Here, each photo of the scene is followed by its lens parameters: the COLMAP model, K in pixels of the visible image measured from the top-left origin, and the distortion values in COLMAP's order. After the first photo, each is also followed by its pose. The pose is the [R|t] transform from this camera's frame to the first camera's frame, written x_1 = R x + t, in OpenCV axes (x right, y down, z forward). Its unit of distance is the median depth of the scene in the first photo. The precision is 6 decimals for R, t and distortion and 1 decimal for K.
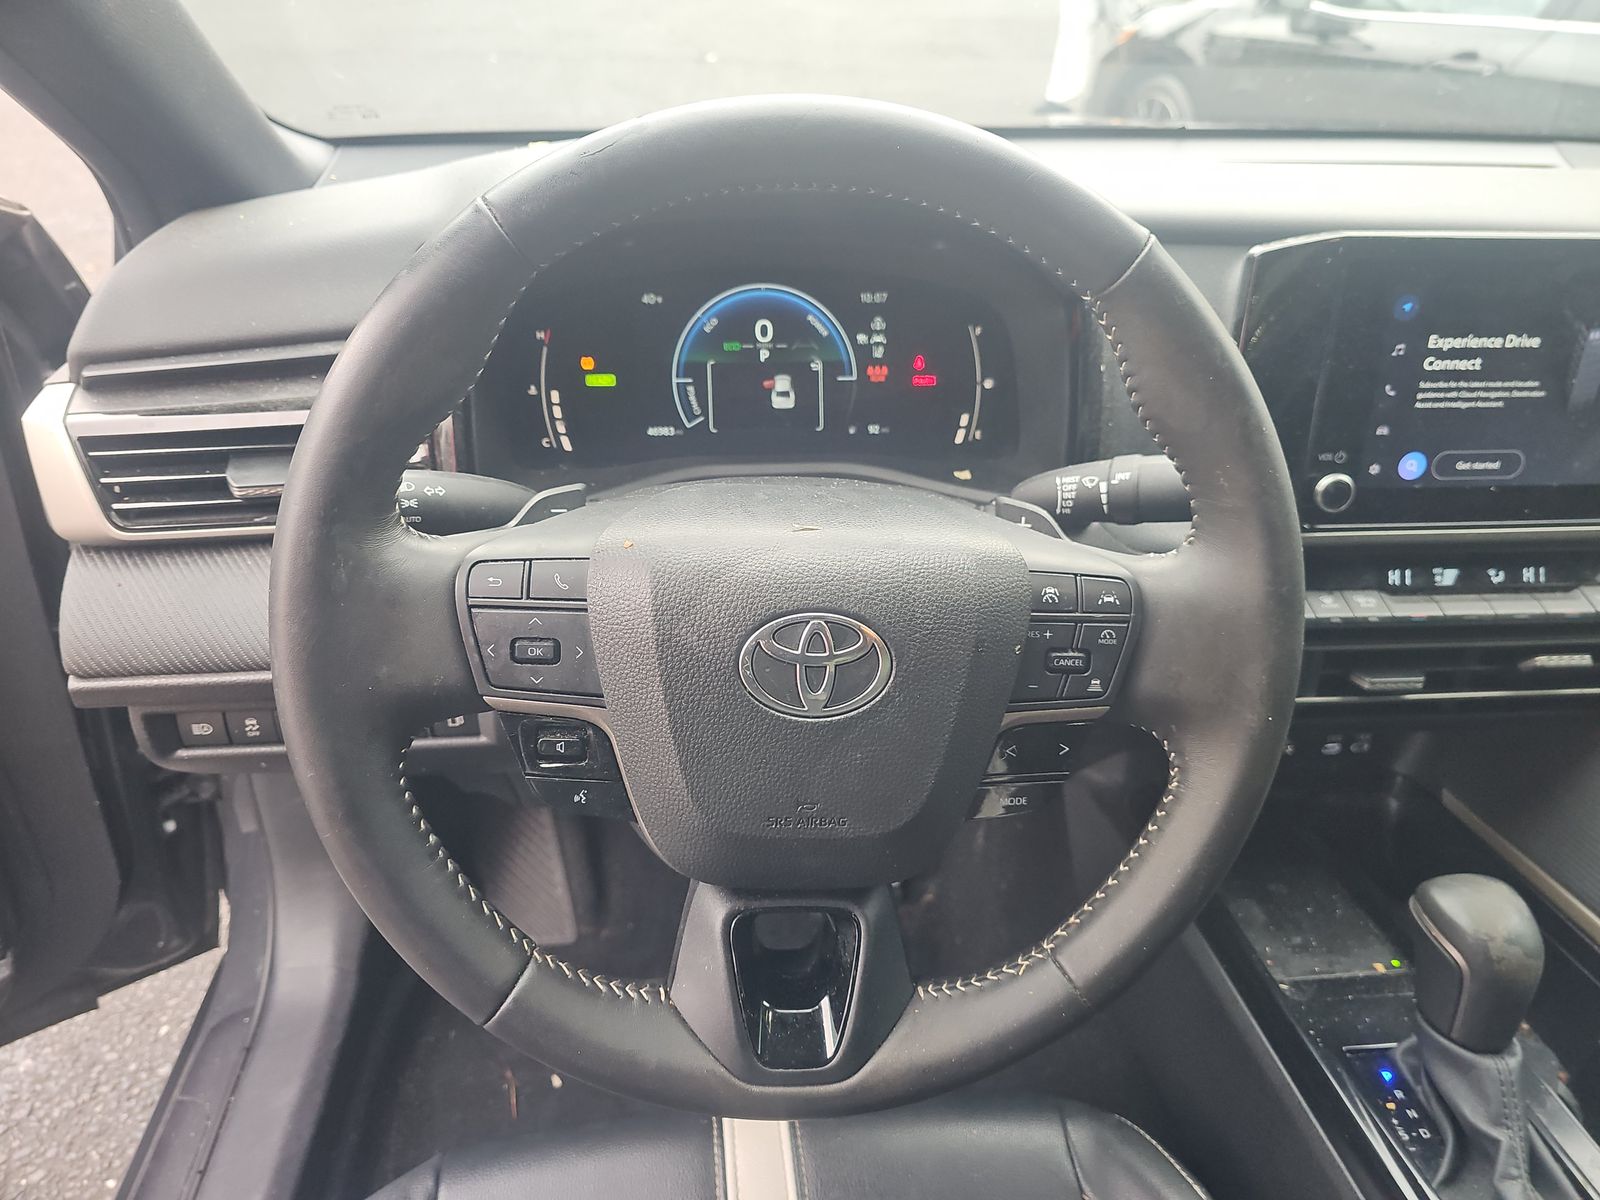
lens RADIAL K [[1065.1, 0, 803.0], [0, 1065.1, 597.1], [0, 0, 1]] dist [0.000913, -0.004828]
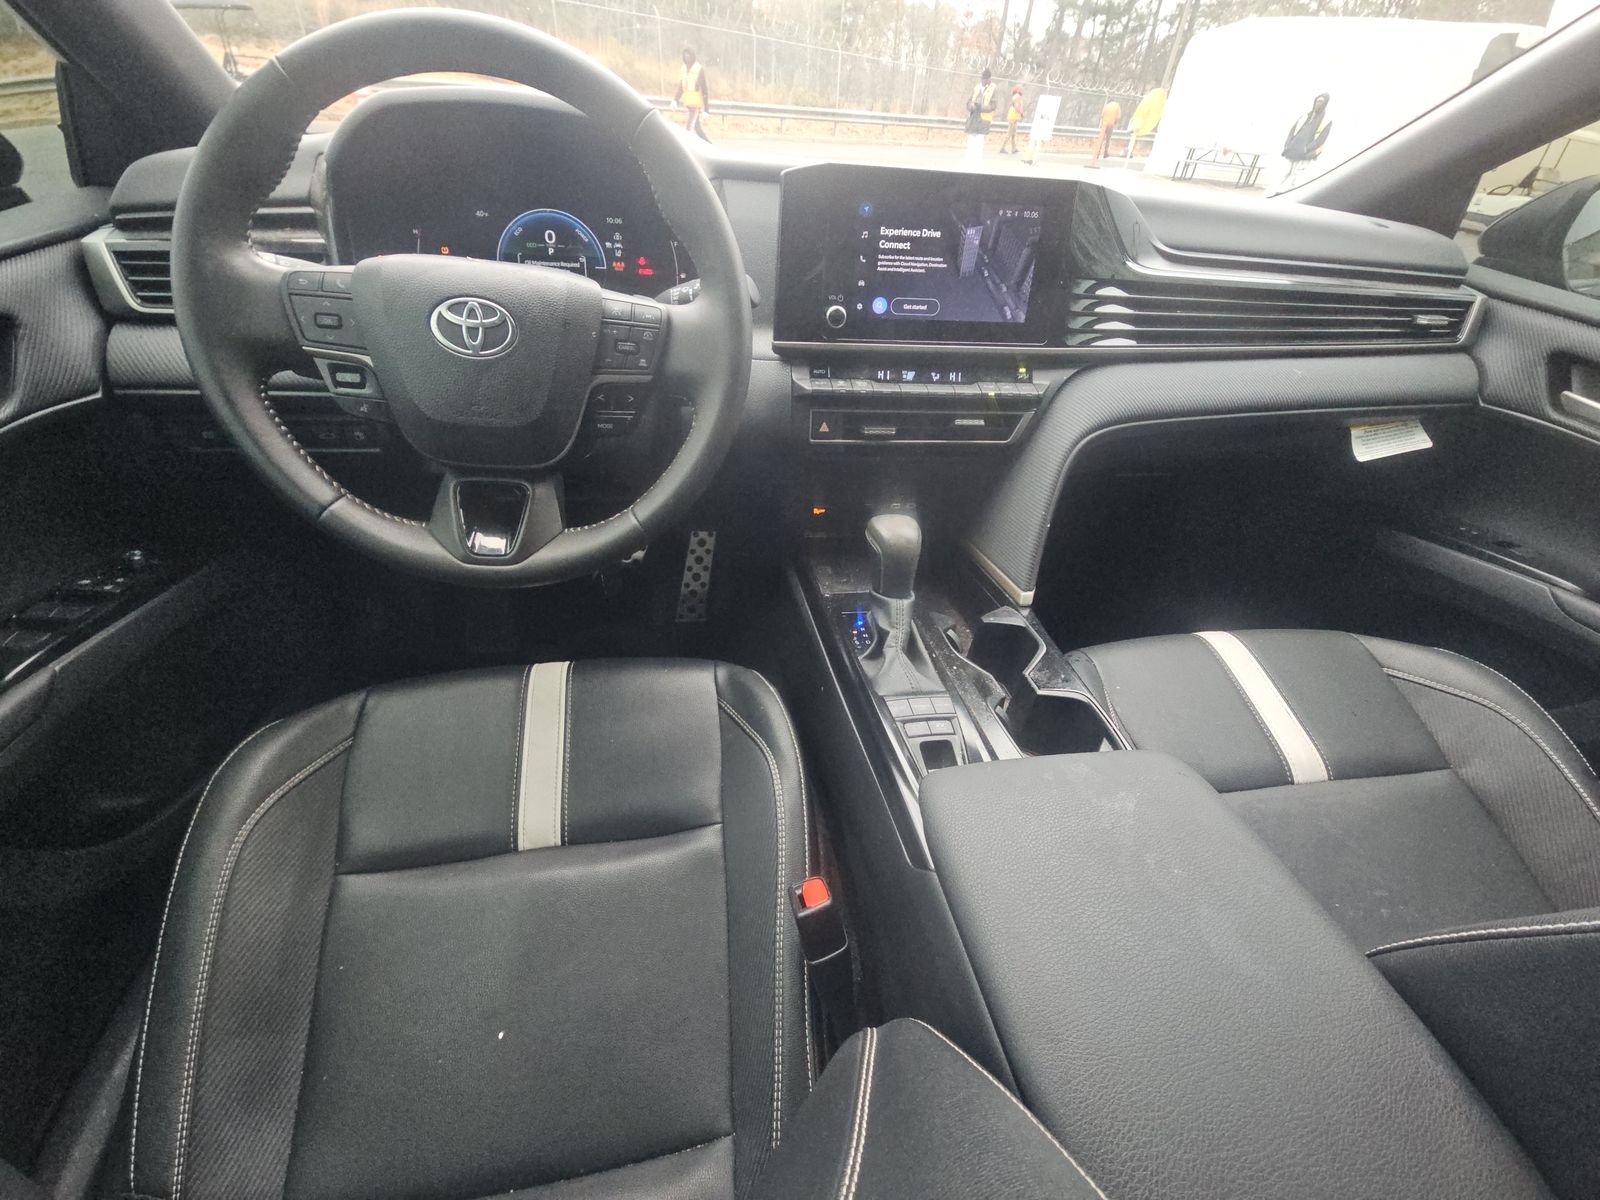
lens RADIAL K [[643.4, 0, 793.8], [0, 643.4, 605.6], [0, 0, 1]] dist [0.000463, -0.000195]
pose [[0.997151, -0.004586, 0.075294, 0.333318], [-0.002697, 0.995344, 0.096344, 0.300778], [-0.075385, -0.096273, 0.992496, -0.177520]]
